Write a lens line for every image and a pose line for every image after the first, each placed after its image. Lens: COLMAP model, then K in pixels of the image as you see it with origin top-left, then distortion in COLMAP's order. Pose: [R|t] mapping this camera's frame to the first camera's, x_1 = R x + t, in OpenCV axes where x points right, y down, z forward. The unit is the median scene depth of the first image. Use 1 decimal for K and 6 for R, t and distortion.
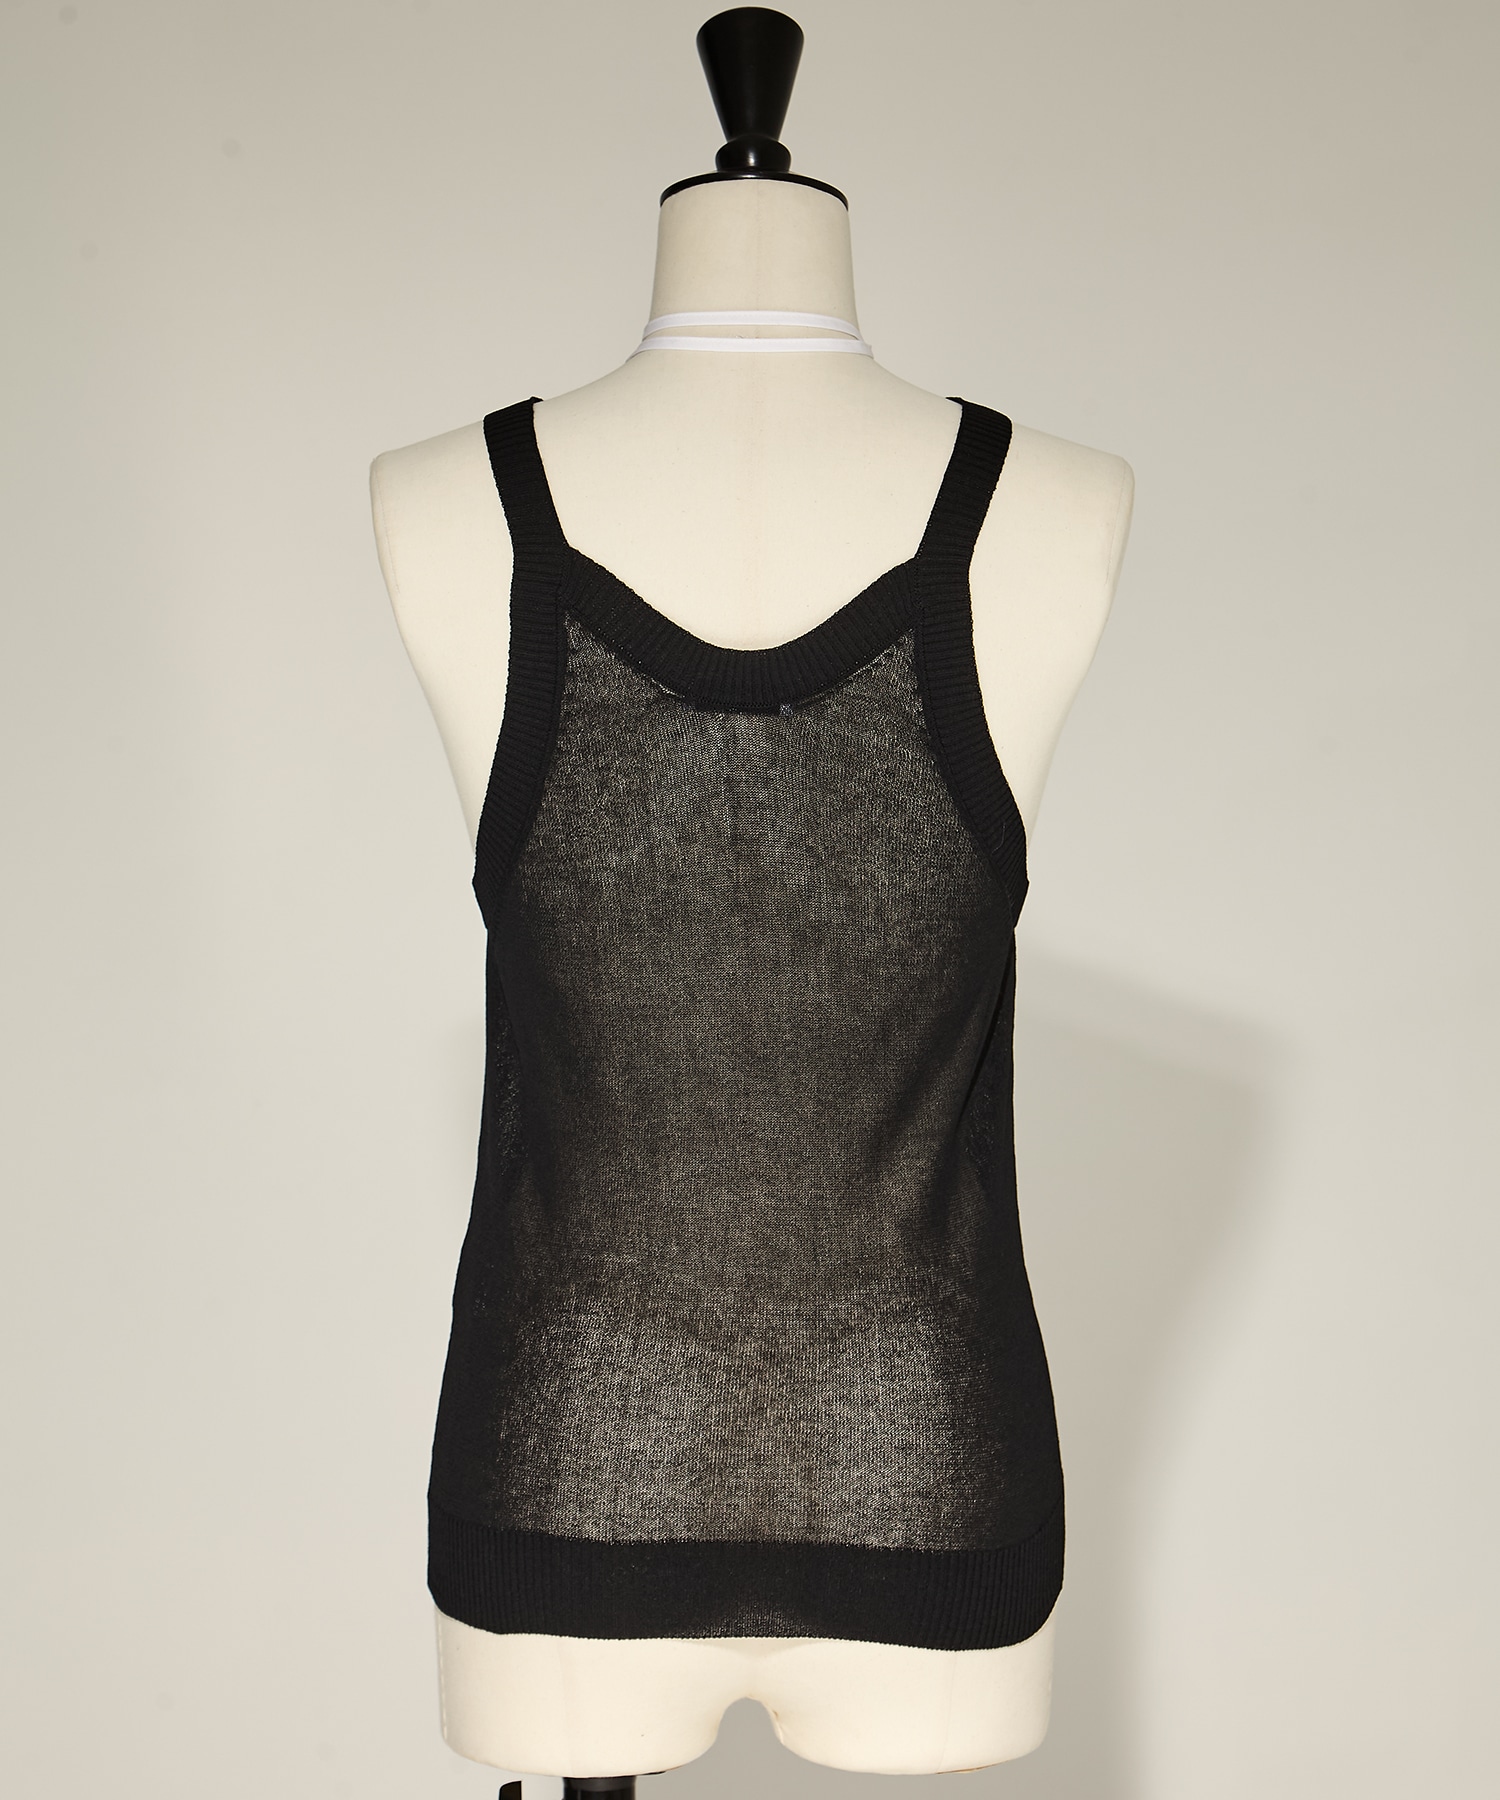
lens RADIAL K [[5558.4, 0, 742.8], [0, 5558.4, 899.8], [0, 0, 1]] dist [0.164672, 0.000000]
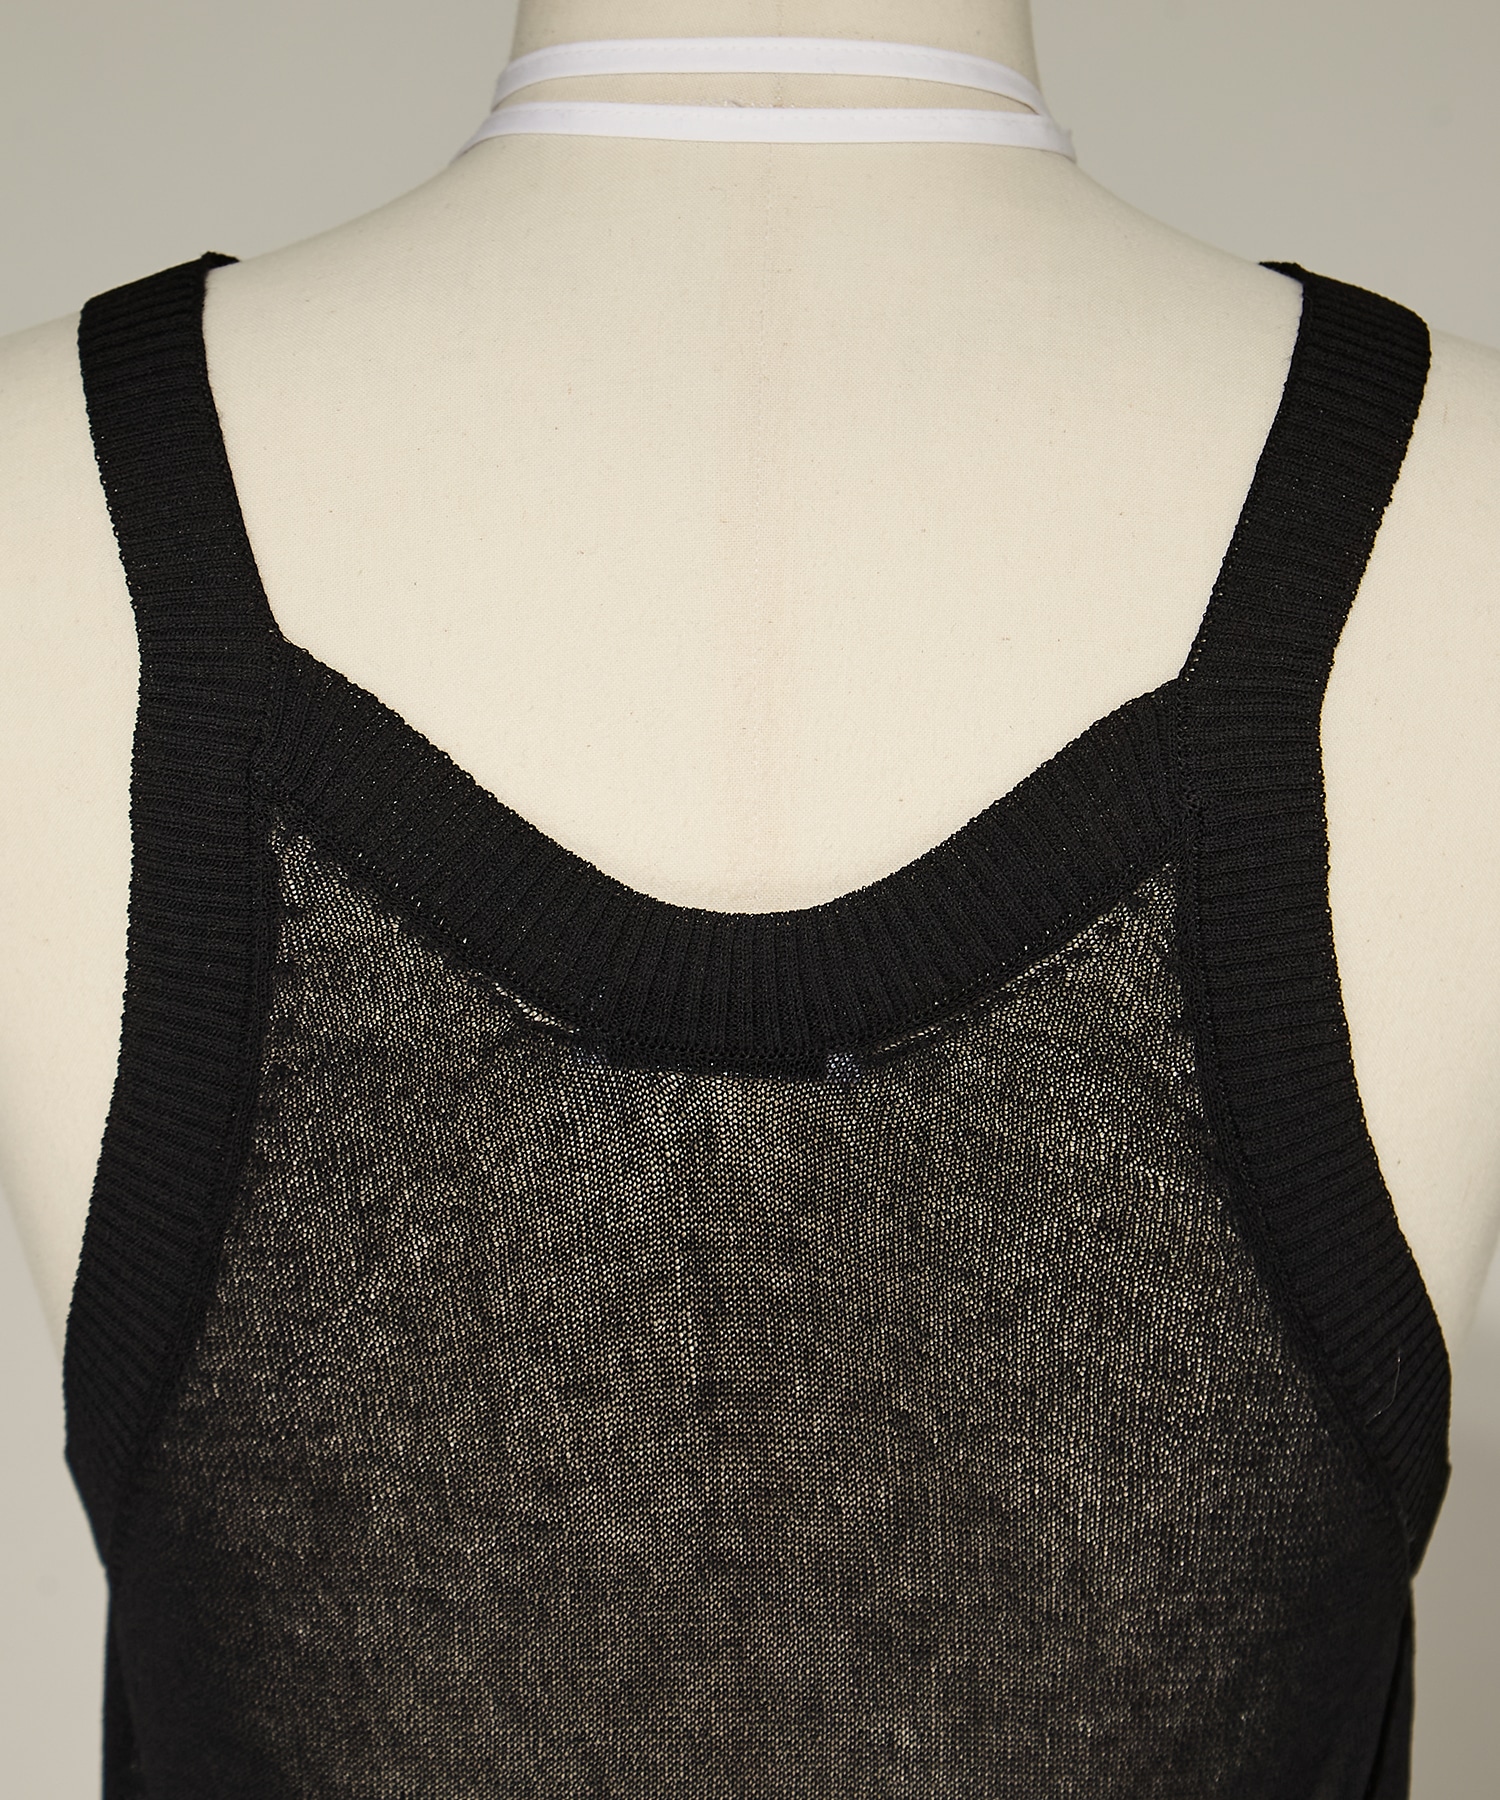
lens RADIAL K [[6721.1, 0, 754.4], [0, 6721.1, 899.4], [0, 0, 1]] dist [-0.097942, 0.000000]
pose [[0.999718, 0.009520, -0.021769, 0.011681], [-0.009312, 0.999910, 0.009638, -0.049965], [0.021859, -0.009433, 0.999717, 0.530285]]
